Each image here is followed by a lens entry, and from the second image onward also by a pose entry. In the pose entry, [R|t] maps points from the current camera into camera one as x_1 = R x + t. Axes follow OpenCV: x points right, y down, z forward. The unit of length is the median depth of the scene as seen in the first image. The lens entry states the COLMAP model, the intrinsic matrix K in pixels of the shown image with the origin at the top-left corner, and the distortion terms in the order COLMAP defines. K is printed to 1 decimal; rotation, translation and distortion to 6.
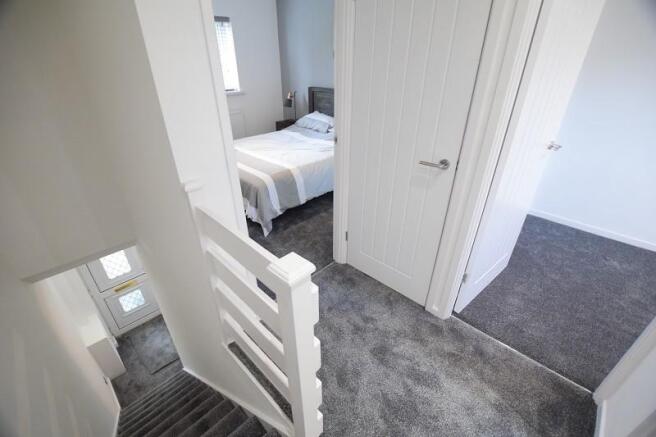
lens RADIAL K [[289.9, 0, 328.0], [0, 289.9, 218.5], [0, 0, 1]] dist [-0.018352, -0.000063]
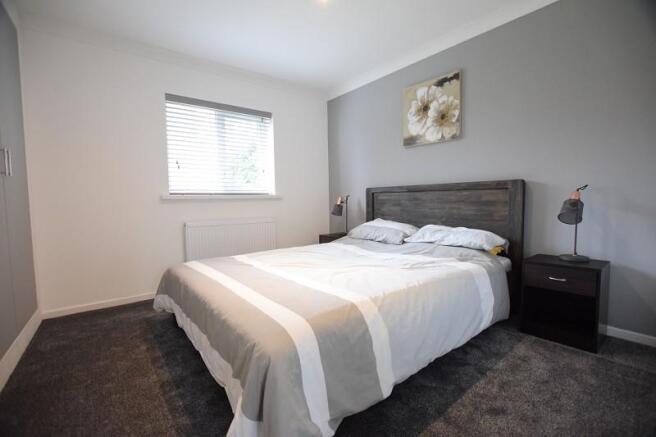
lens RADIAL K [[289.9, 0, 328.0], [0, 289.9, 218.5], [0, 0, 1]] dist [-0.018352, -0.000063]
pose [[0.992819, -0.006532, -0.119445, -0.118239], [-0.046354, 0.899487, -0.434481, -0.095744], [0.110278, 0.436898, 0.892726, 0.560900]]
